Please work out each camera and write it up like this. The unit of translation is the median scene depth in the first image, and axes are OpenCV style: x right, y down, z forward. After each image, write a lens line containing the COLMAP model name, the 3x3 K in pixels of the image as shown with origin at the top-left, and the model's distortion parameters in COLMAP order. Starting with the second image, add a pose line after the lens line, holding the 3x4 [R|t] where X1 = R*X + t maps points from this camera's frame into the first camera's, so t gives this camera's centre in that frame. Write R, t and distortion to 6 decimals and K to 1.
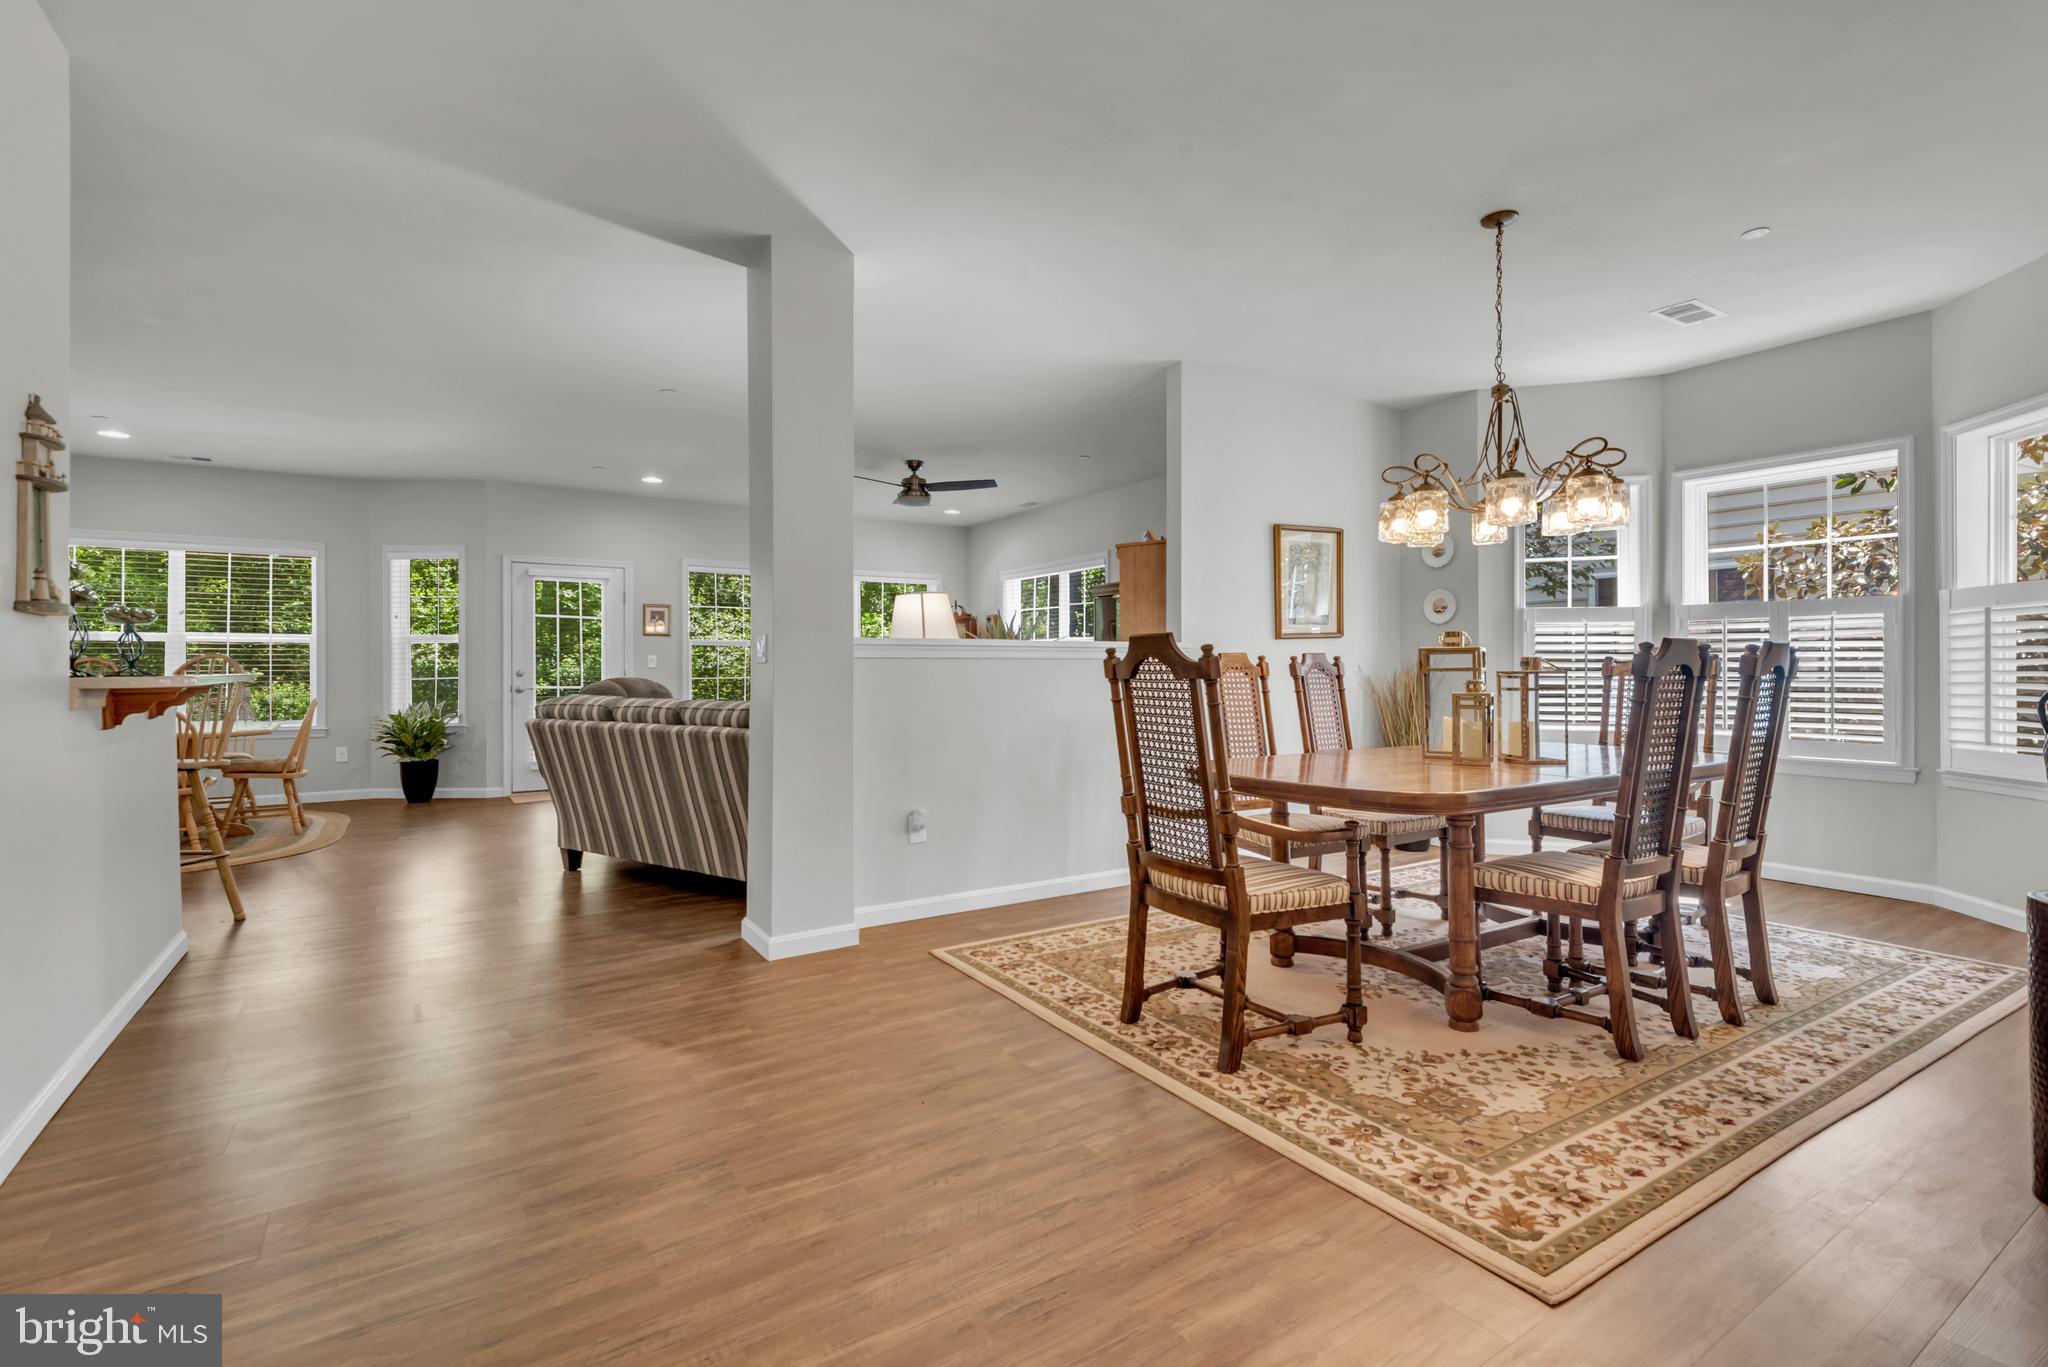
lens RADIAL K [[924.0, 0, 1022.4], [0, 924.0, 666.7], [0, 0, 1]] dist [0.029860, -0.015756]
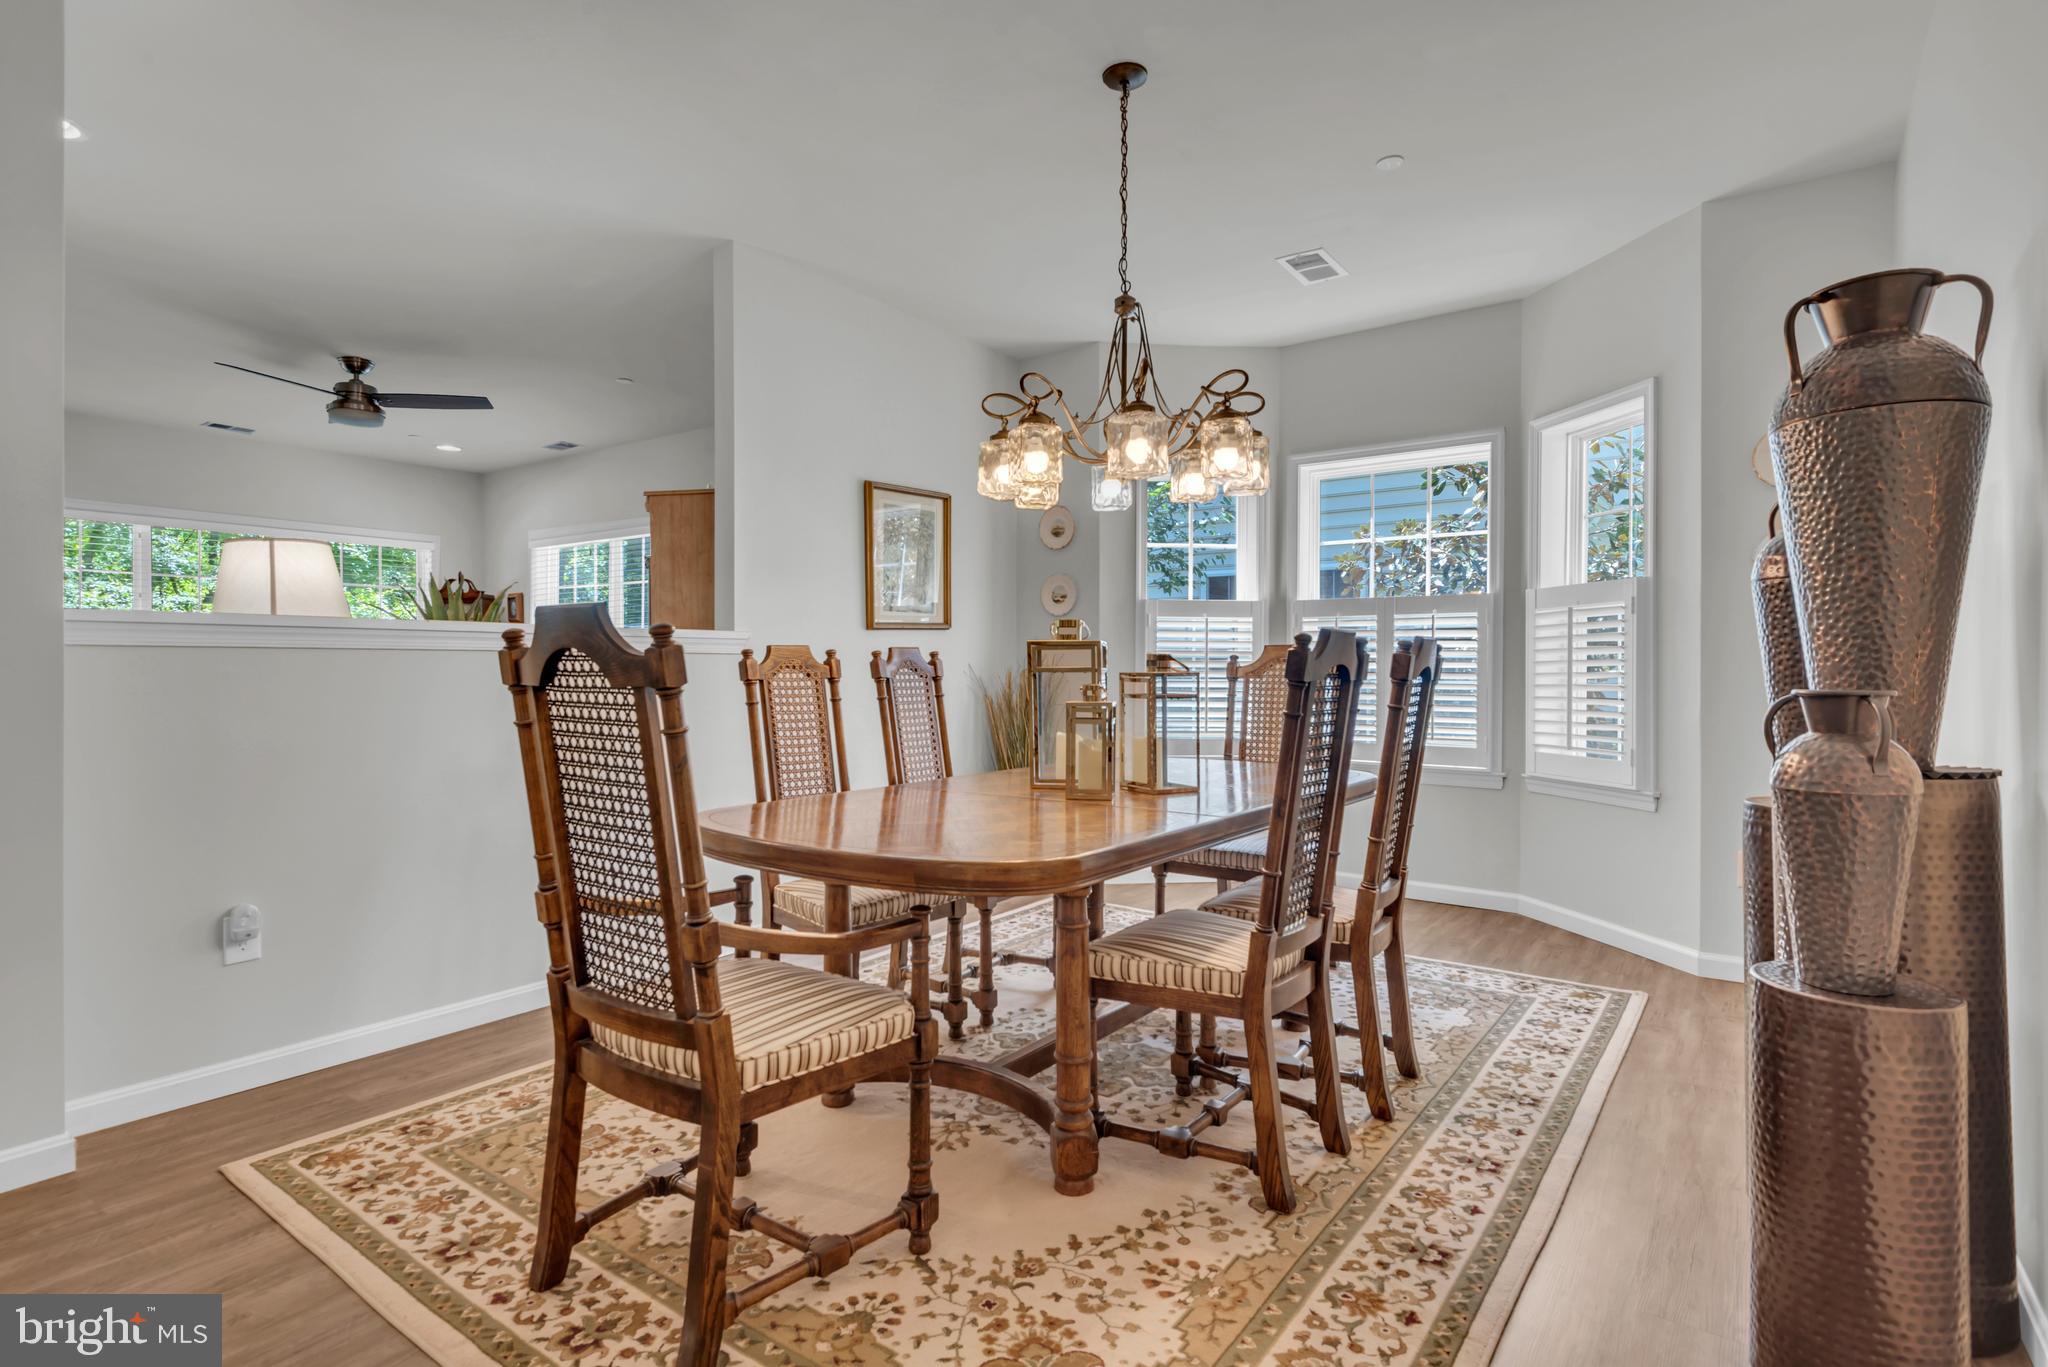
lens RADIAL K [[1039.4, 0, 1016.0], [0, 1039.4, 678.1], [0, 0, 1]] dist [0.037911, 0.000132]
pose [[0.930643, 0.000012, 0.365929, 0.123044], [-0.004755, 0.999916, 0.012059, -0.000503], [-0.365898, -0.012962, 0.930565, 0.245980]]
